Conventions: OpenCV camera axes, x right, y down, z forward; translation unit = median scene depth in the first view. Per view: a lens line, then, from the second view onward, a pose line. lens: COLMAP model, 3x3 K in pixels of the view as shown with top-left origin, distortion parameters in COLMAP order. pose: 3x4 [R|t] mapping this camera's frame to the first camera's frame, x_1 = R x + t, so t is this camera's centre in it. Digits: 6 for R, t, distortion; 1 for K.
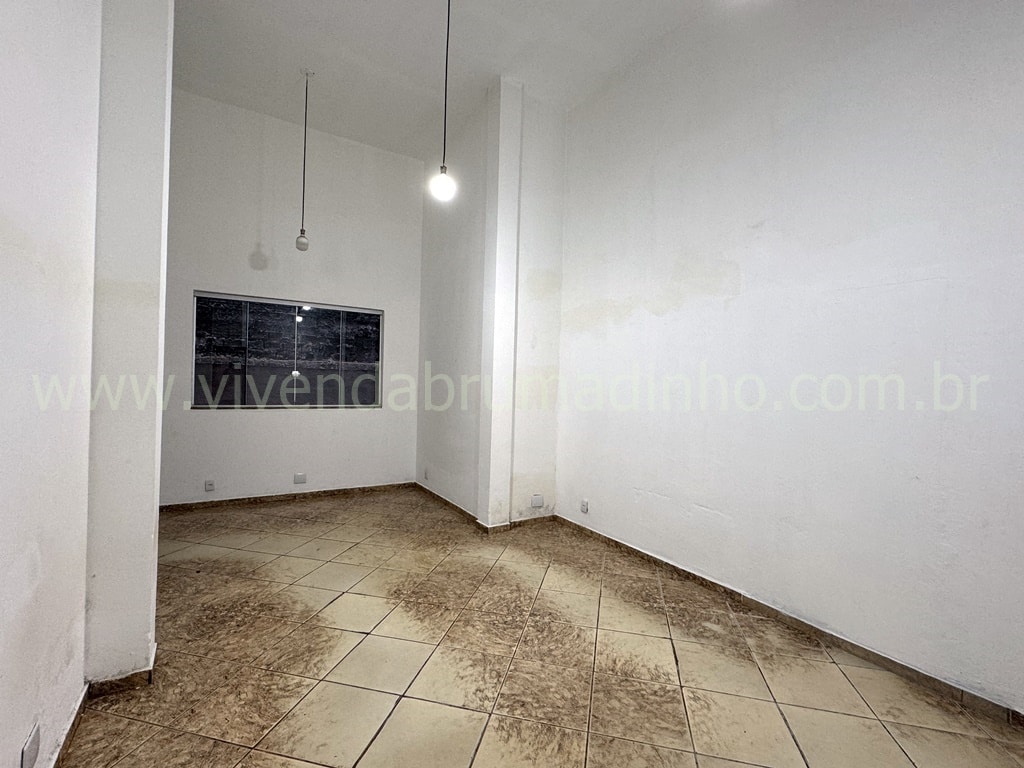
lens RADIAL K [[455.0, 0, 512.0], [0, 455.0, 384.0], [0, 0, 1]] dist [0.000395, 0.000076]
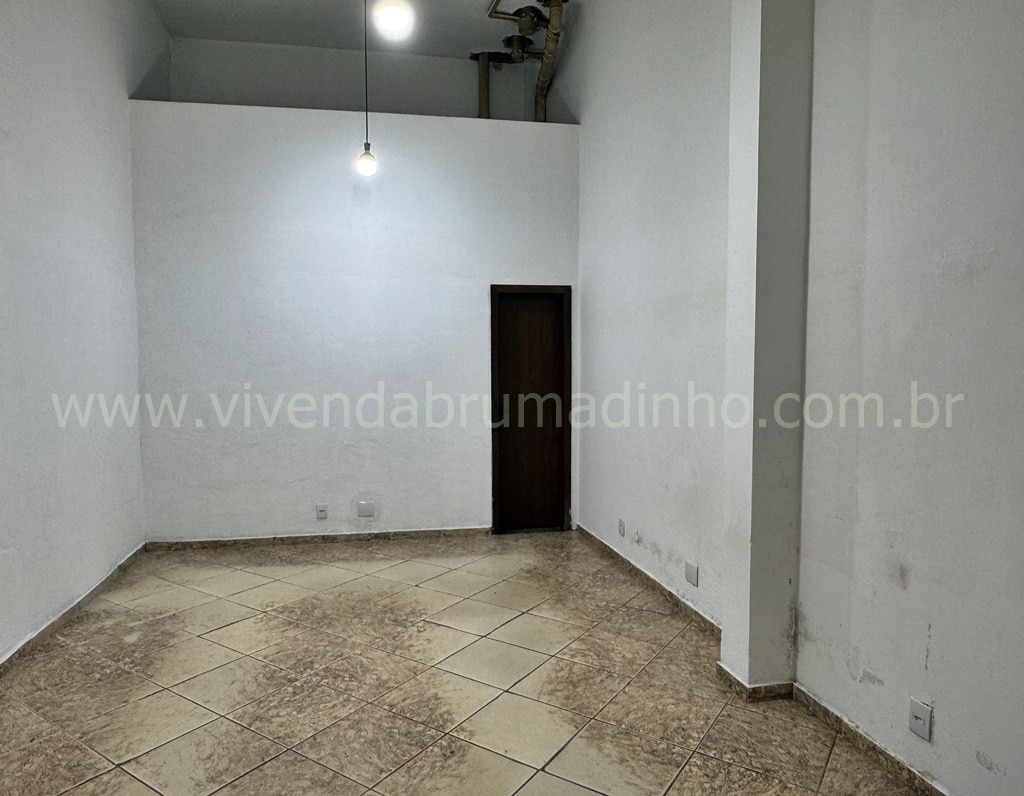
lens RADIAL K [[682.7, 0, 488.8], [0, 682.7, 397.7], [0, 0, 1]] dist [0.001366, 0.001648]
pose [[-0.927840, -0.048638, 0.369793, -0.578233], [-0.025005, 0.997342, 0.068438, -0.026182], [-0.372138, 0.054253, -0.926590, 1.718391]]
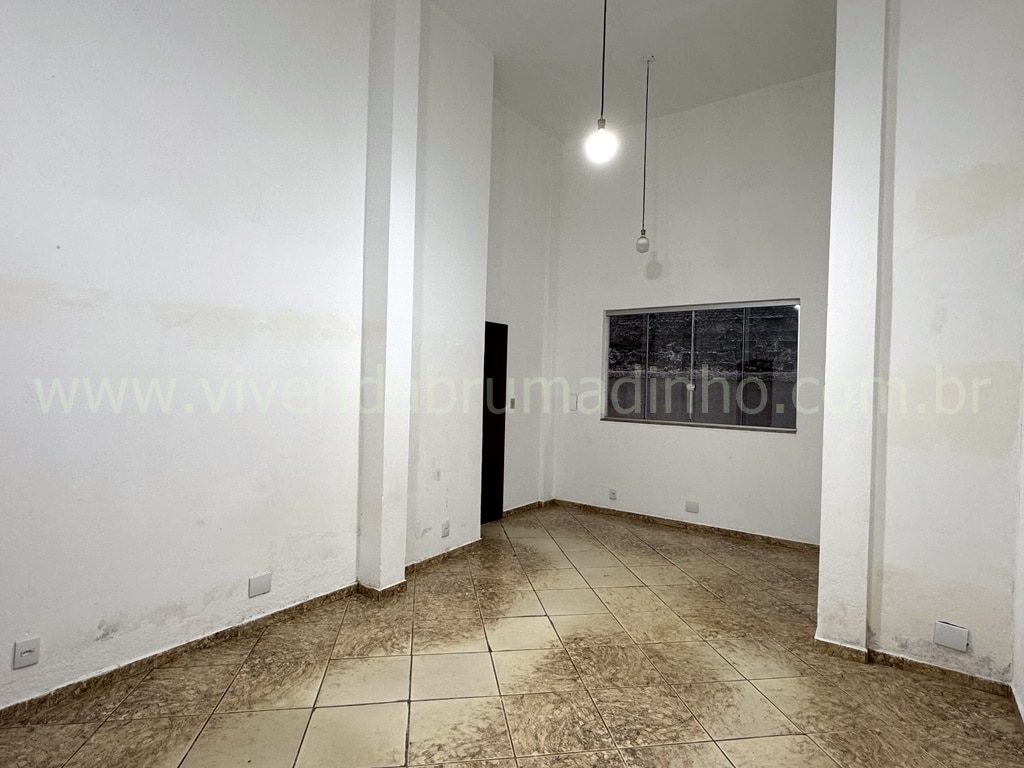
lens RADIAL K [[538.6, 0, 515.0], [0, 538.6, 389.1], [0, 0, 1]] dist [0.000984, 0.000860]
pose [[0.377929, -0.008933, -0.925791, 0.637517], [-0.017954, 0.999695, -0.016975, 0.009101], [0.925660, 0.023037, 0.377653, 0.501952]]
